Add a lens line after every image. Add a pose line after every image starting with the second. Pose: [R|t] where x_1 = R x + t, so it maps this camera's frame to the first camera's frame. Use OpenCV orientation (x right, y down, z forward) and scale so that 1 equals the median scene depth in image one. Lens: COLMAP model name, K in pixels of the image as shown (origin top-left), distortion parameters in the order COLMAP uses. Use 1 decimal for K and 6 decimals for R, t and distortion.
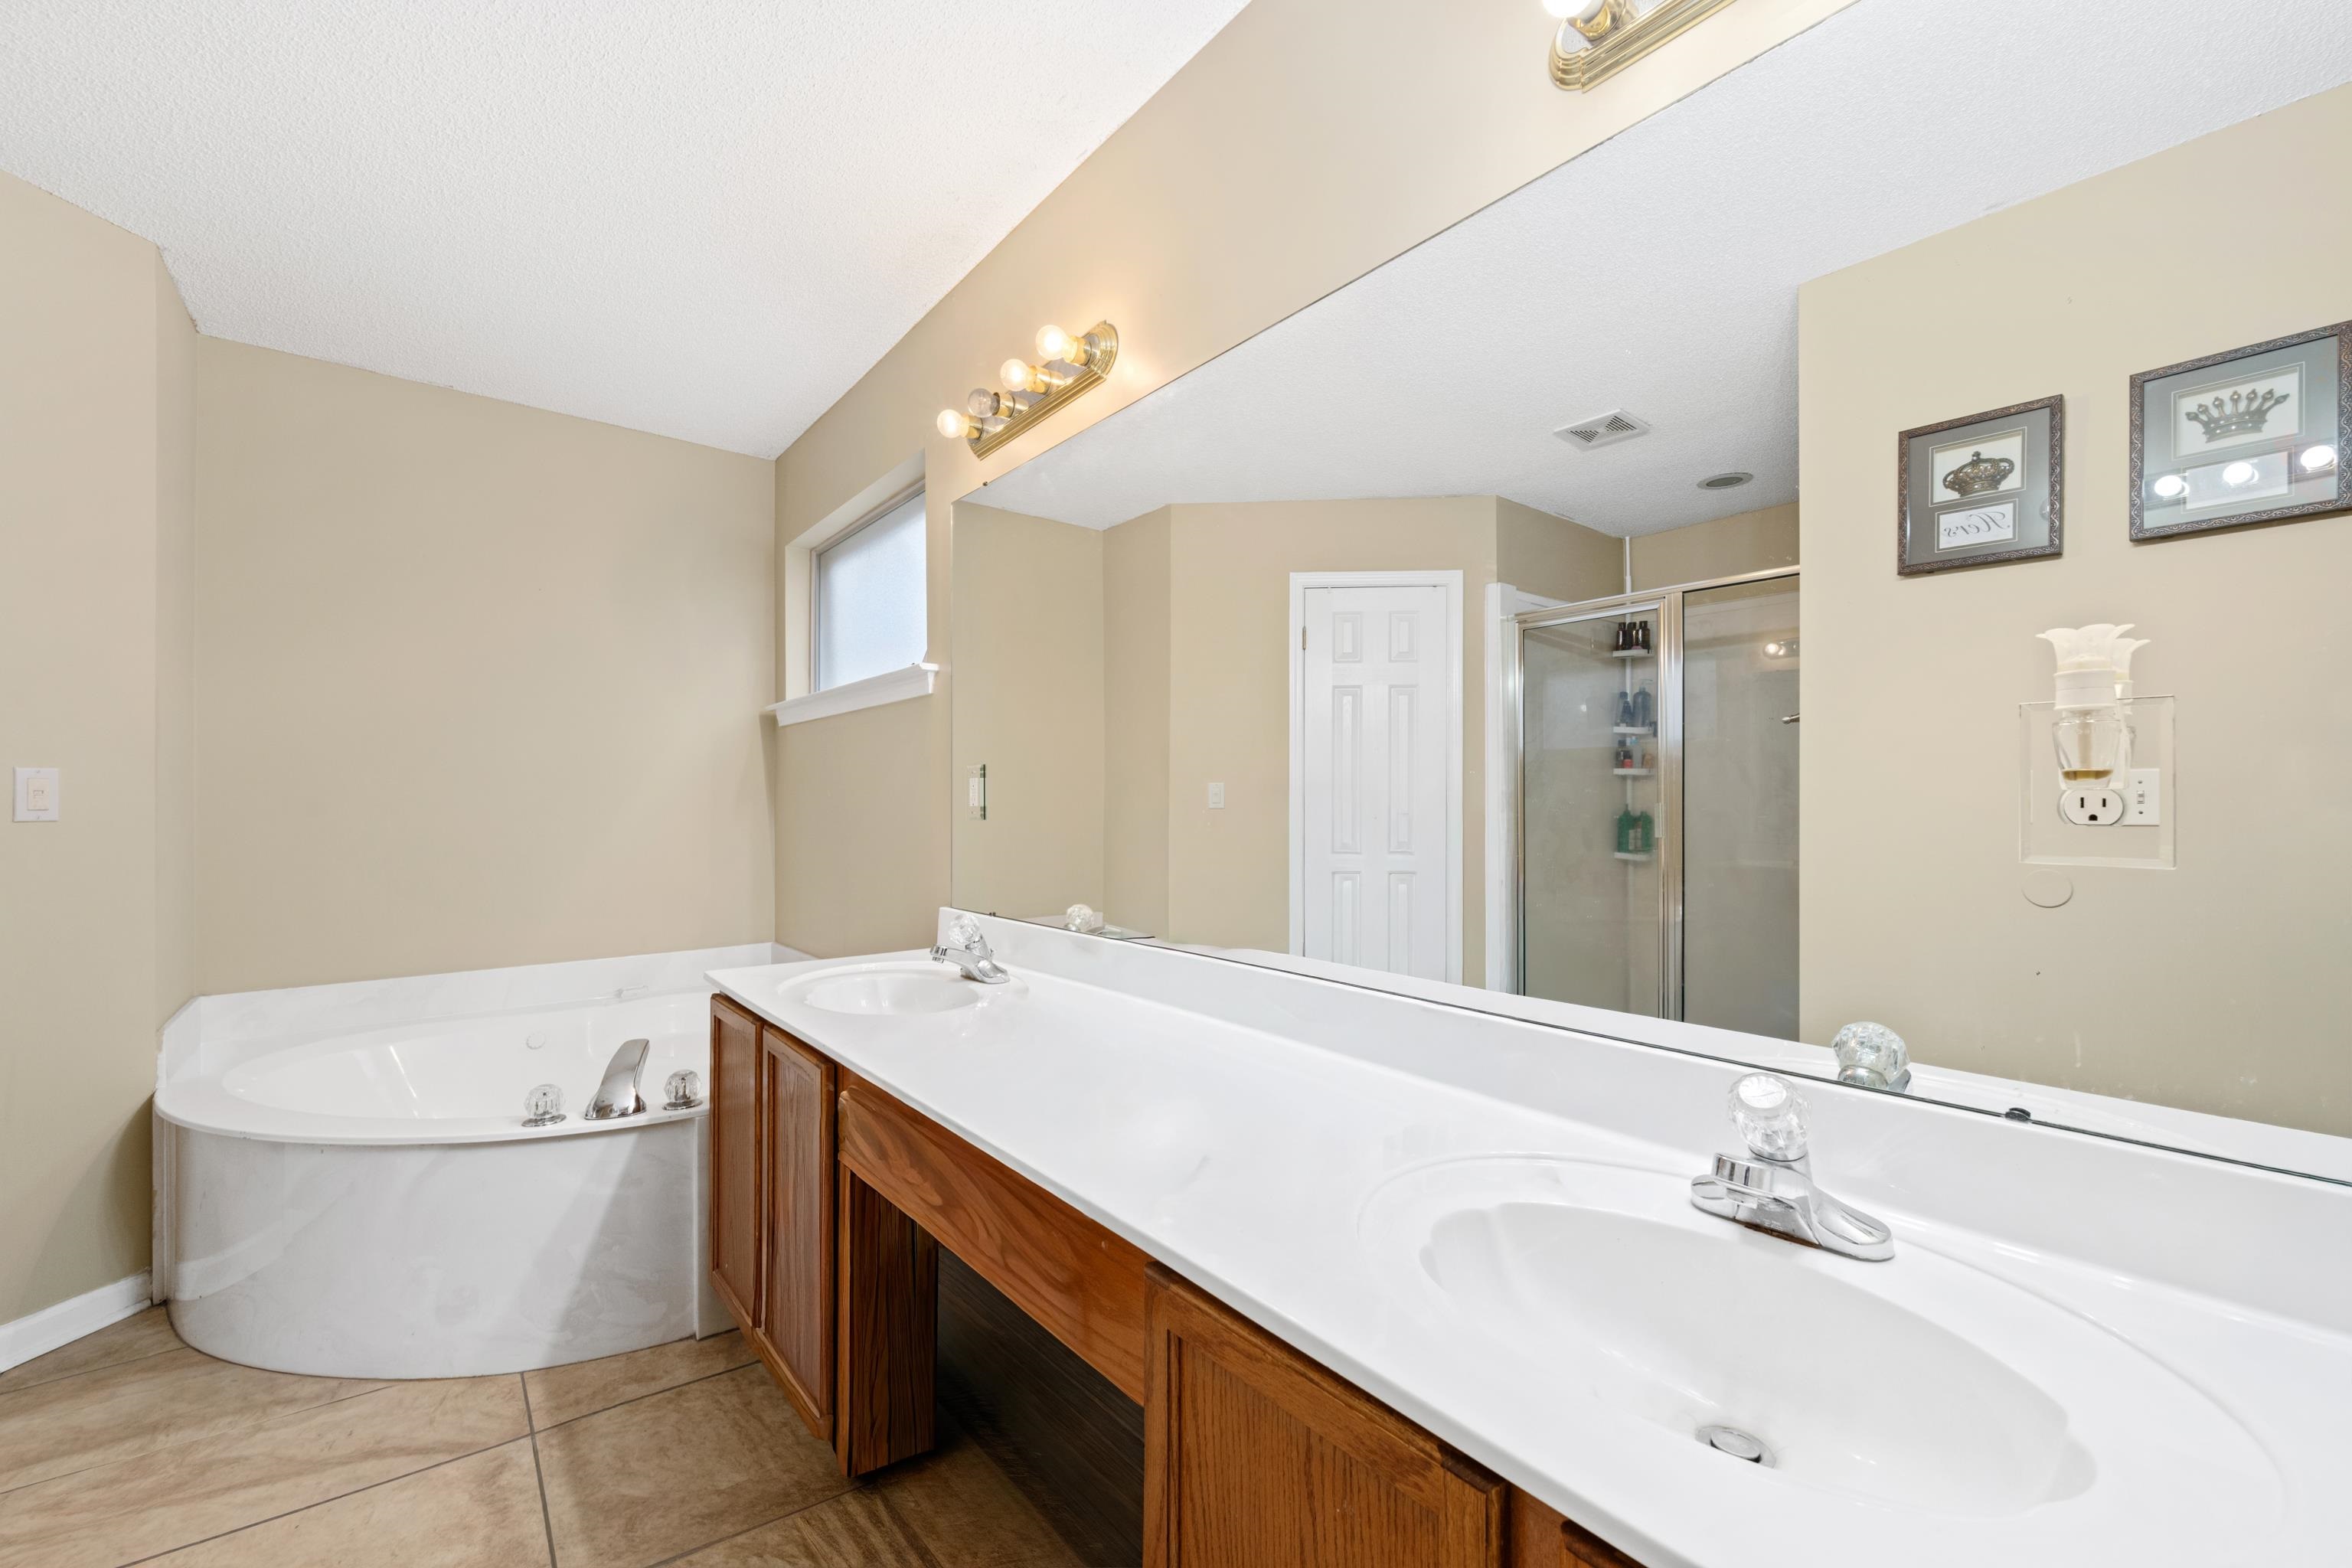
lens RADIAL K [[924.3, 0, 1171.6], [0, 924.3, 792.2], [0, 0, 1]] dist [0.001580, -0.000635]
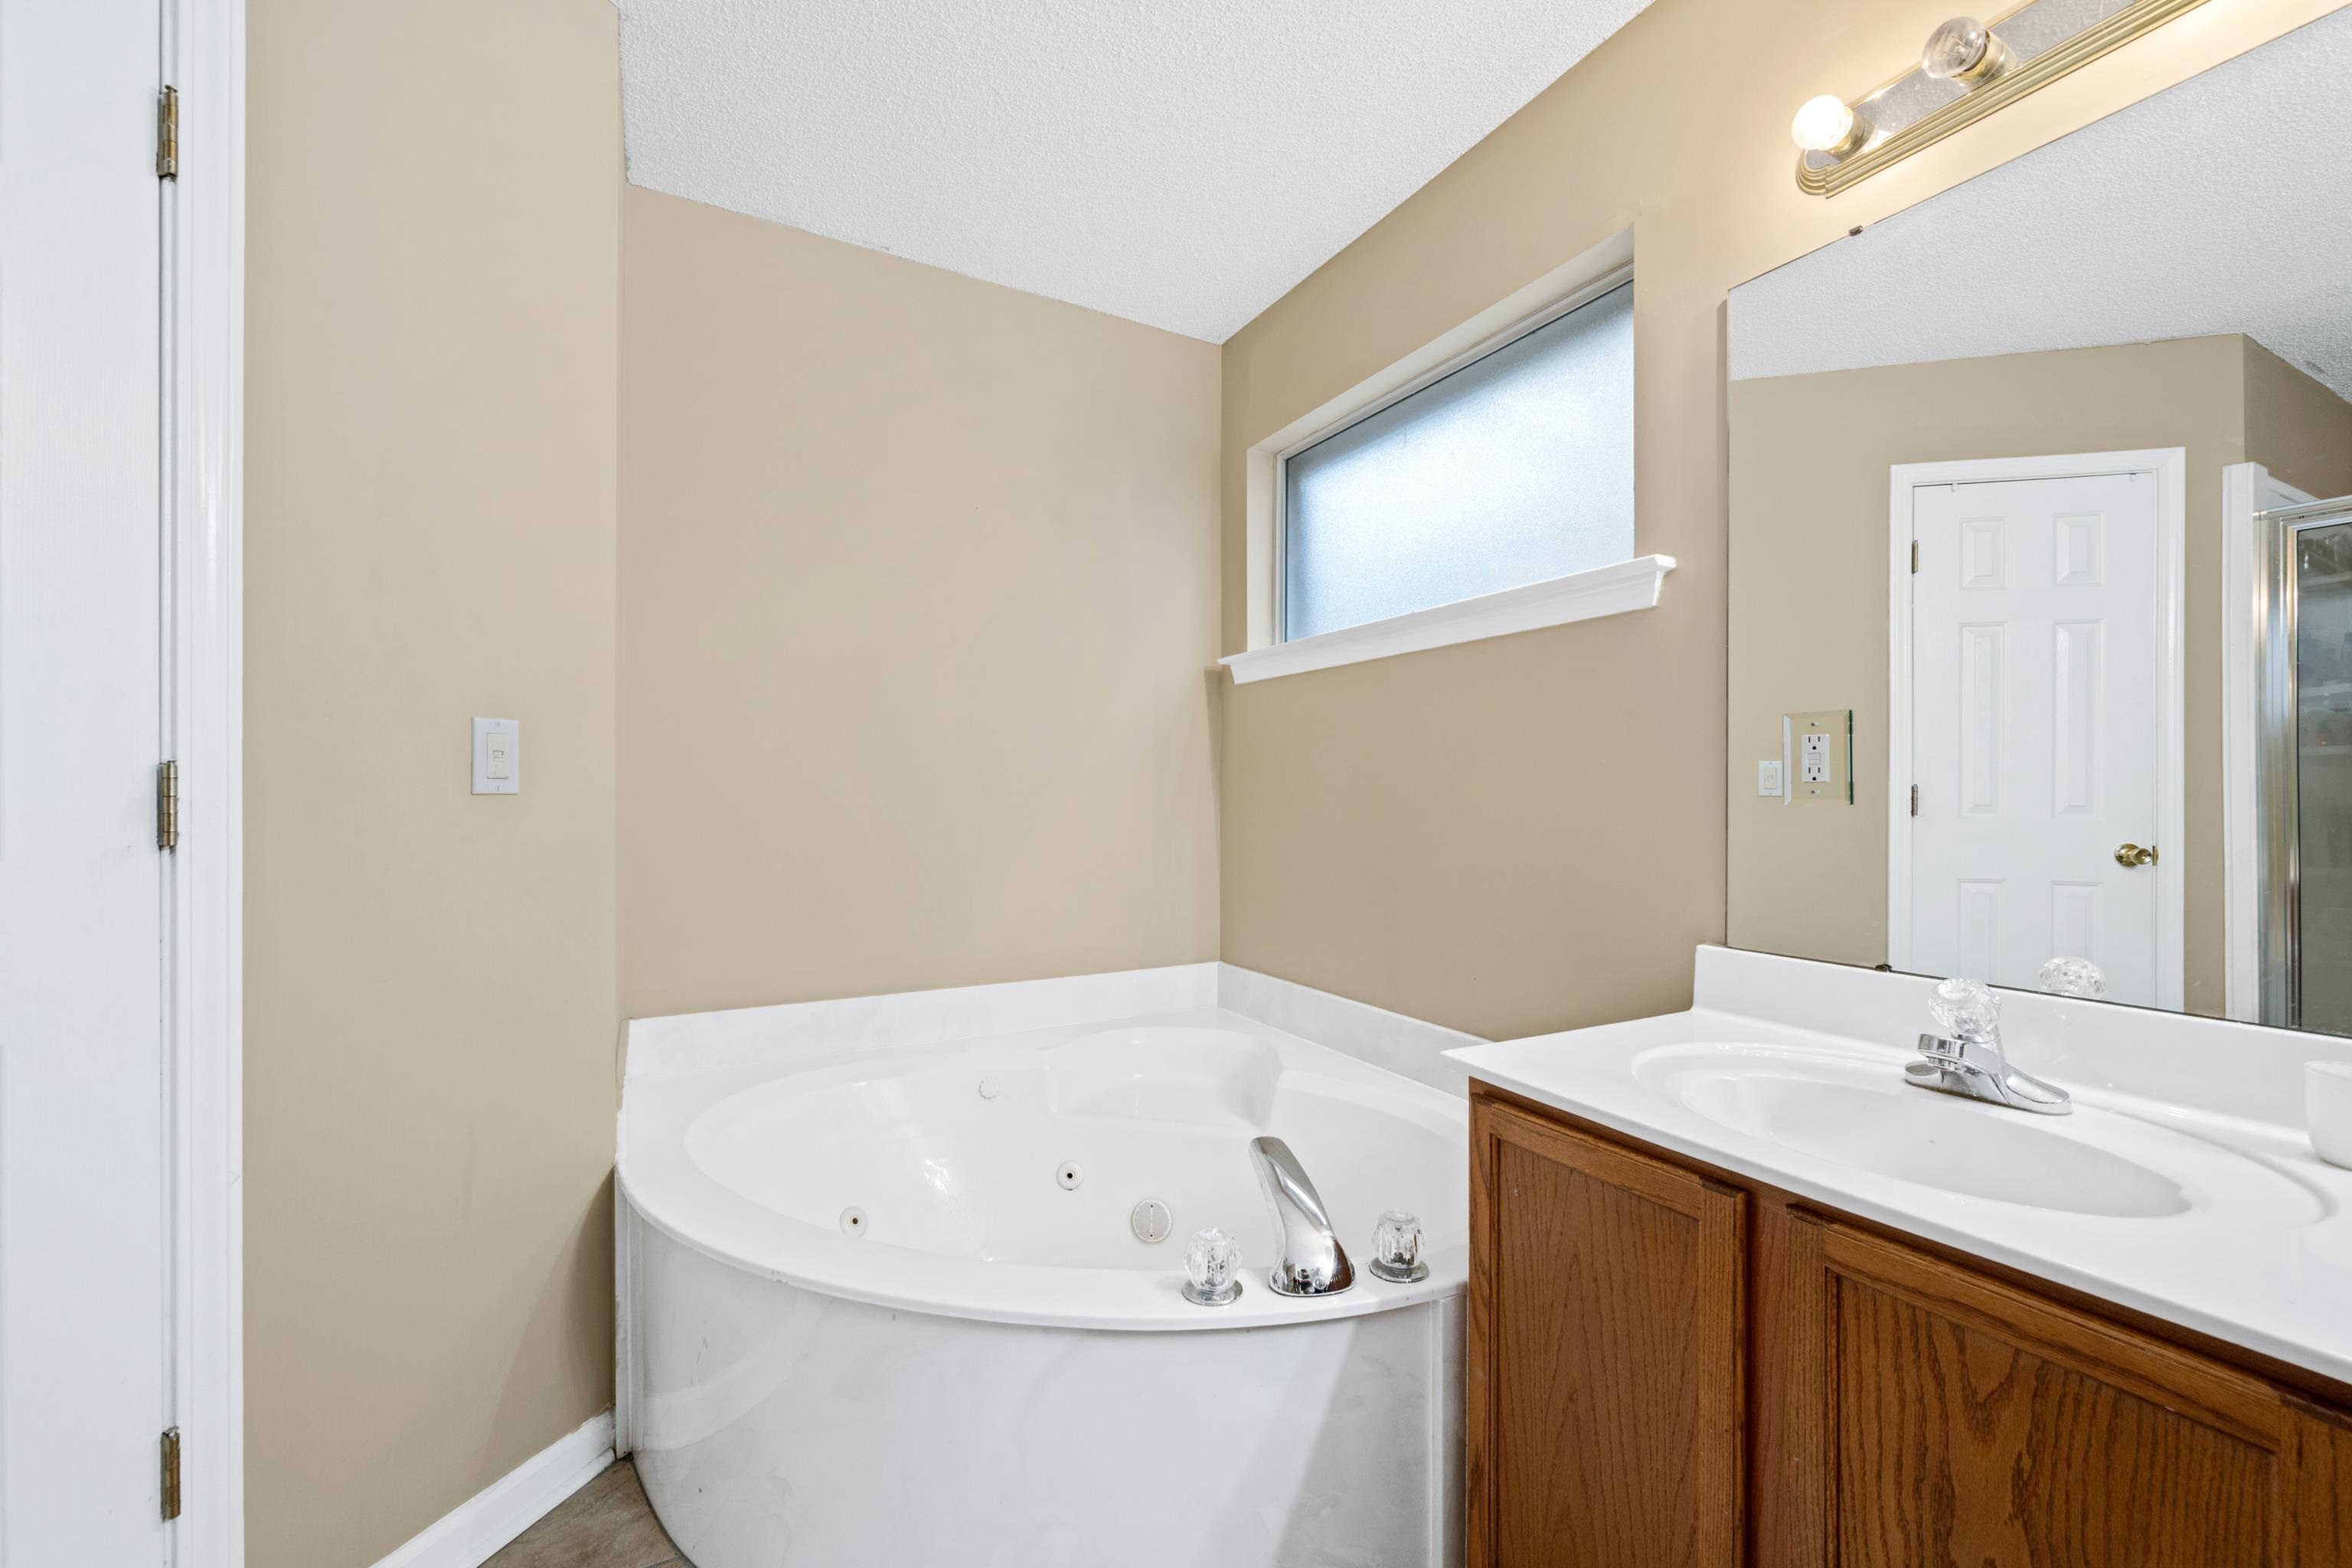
lens RADIAL K [[939.4, 0, 1181.4], [0, 939.4, 786.8], [0, 0, 1]] dist [-0.001738, -0.000379]
pose [[0.984540, 0.005315, -0.175080, -0.533587], [-0.004567, 0.999979, 0.004676, 0.018447], [0.175101, -0.003805, 0.984543, 0.351017]]
